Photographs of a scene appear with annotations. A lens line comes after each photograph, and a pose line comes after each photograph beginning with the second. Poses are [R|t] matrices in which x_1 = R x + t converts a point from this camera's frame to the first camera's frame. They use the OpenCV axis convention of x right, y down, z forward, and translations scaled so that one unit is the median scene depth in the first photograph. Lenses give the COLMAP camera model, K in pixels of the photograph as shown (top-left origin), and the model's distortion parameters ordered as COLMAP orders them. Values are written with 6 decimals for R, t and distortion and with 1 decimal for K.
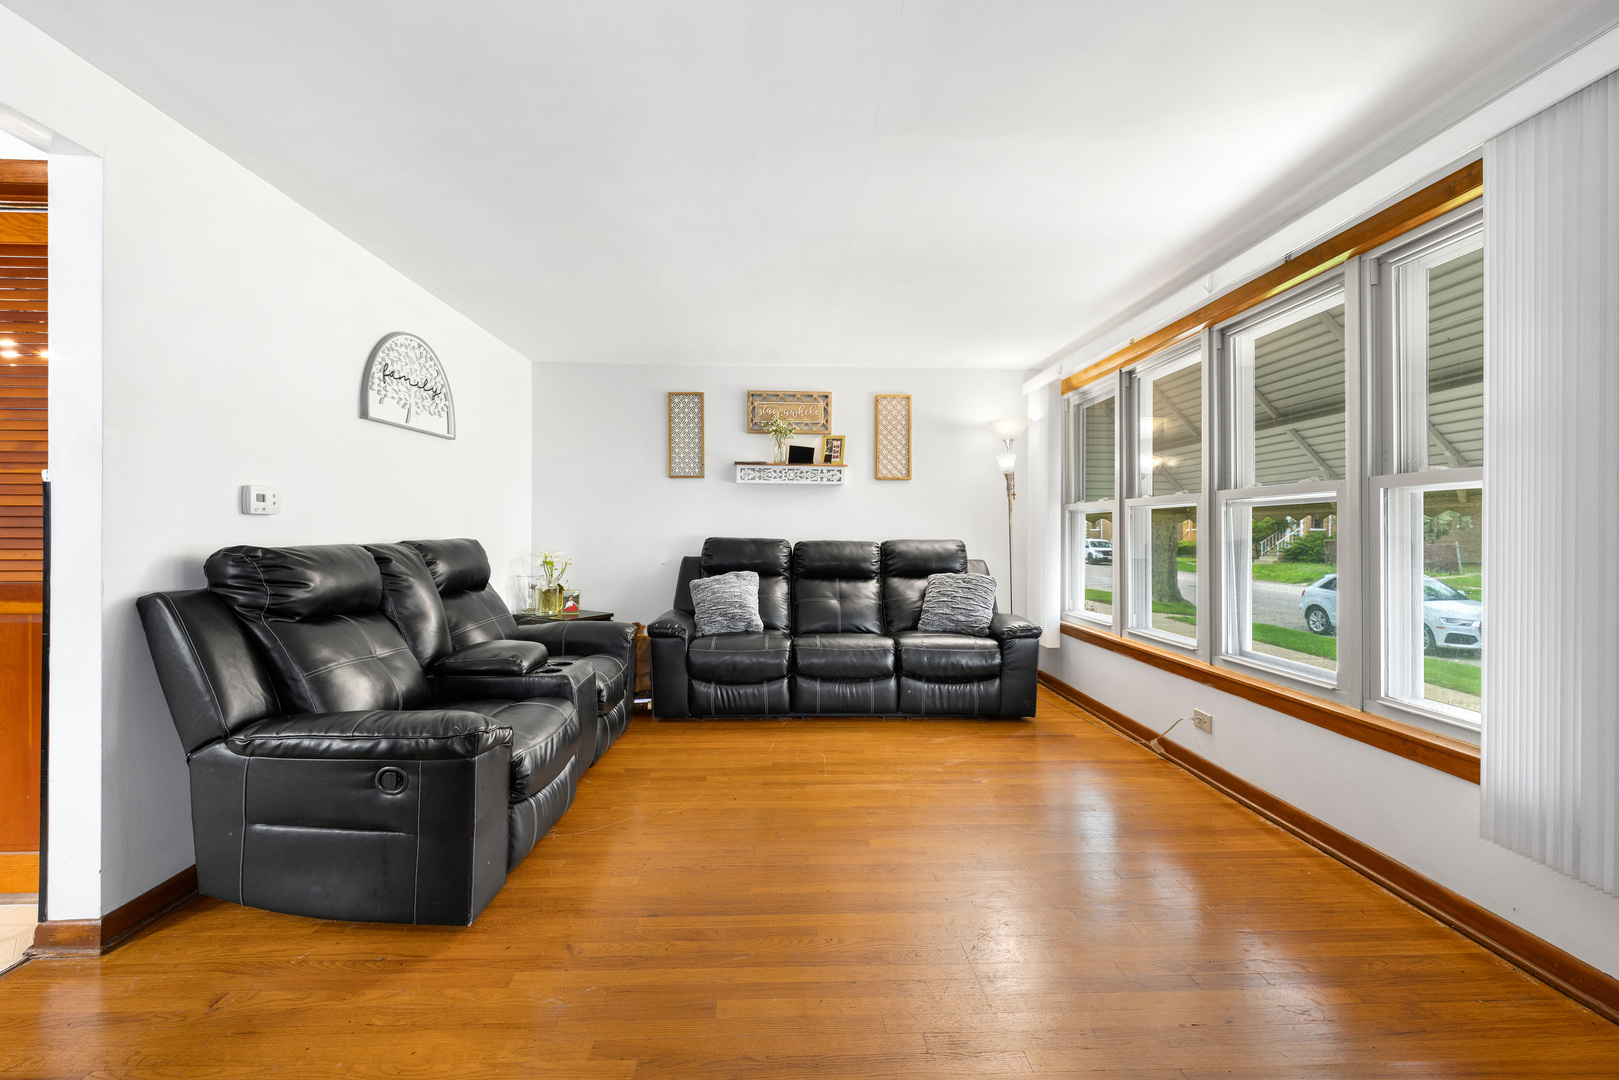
lens RADIAL K [[649.7, 0, 797.3], [0, 649.7, 537.6], [0, 0, 1]] dist [0.024663, -0.011016]
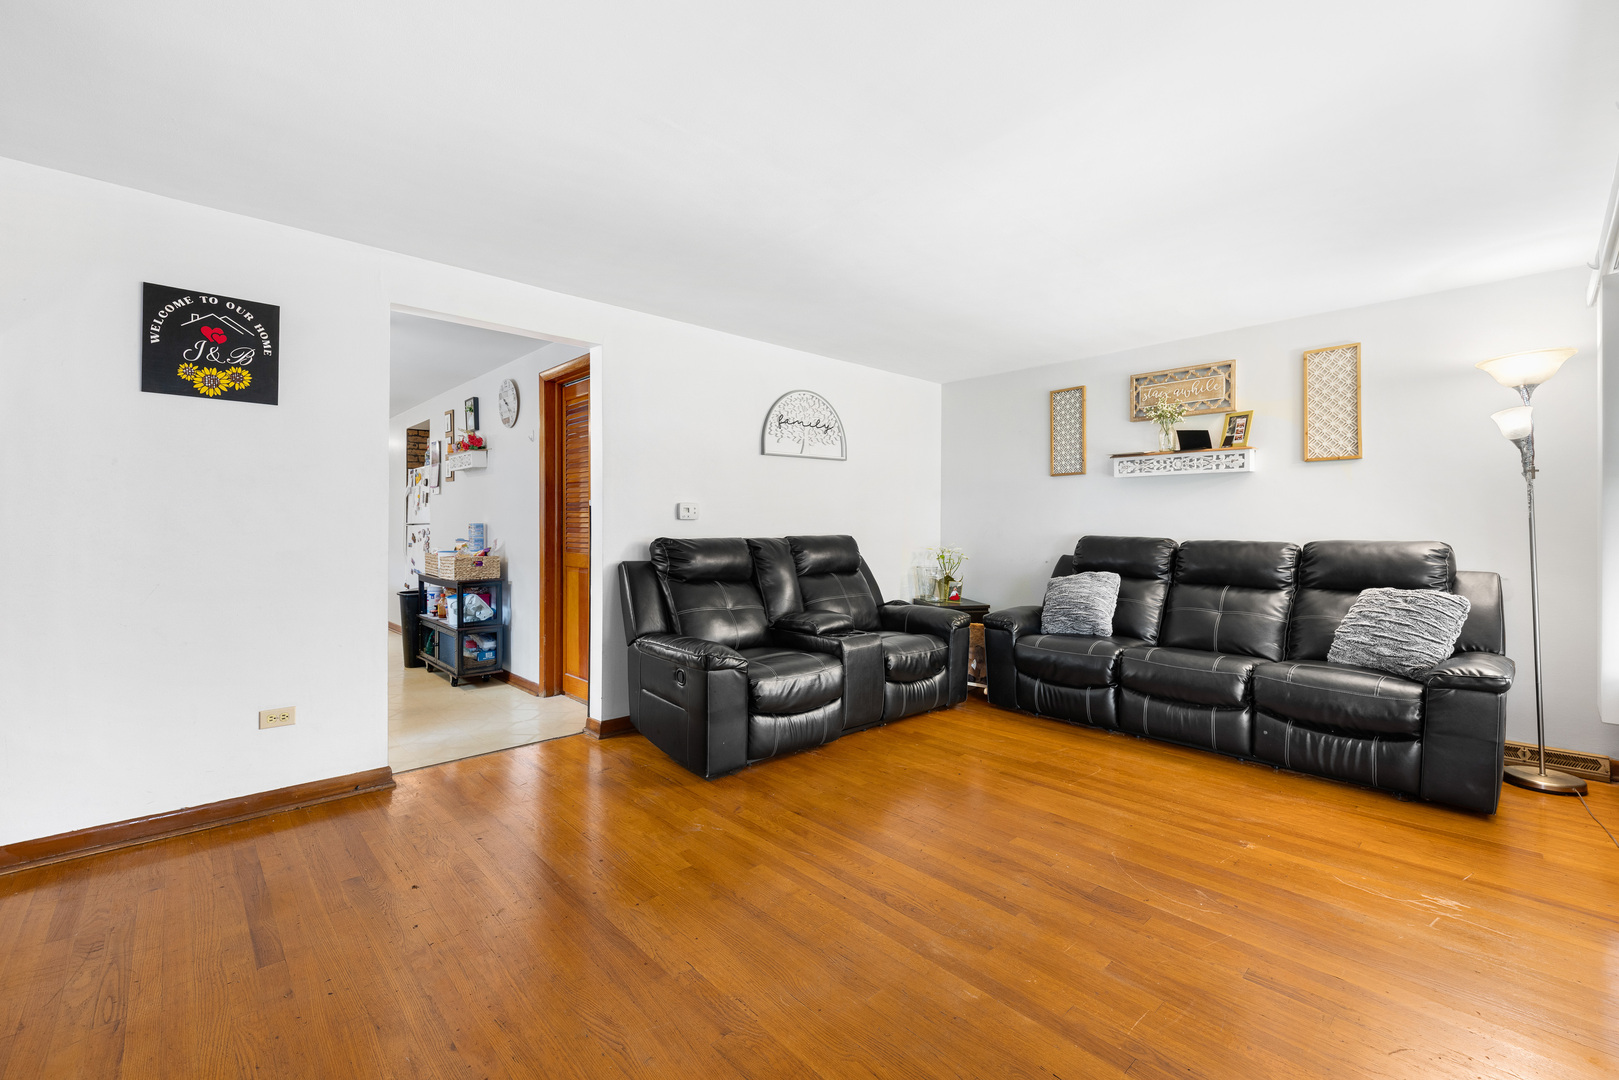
lens RADIAL K [[667.5, 0, 815.4], [0, 667.5, 527.7], [0, 0, 1]] dist [0.026558, -0.012184]
pose [[0.669923, -0.002874, -0.742425, 0.360078], [-0.006378, 0.999933, -0.009626, 0.000126], [0.742403, 0.011184, 0.669860, 0.040517]]
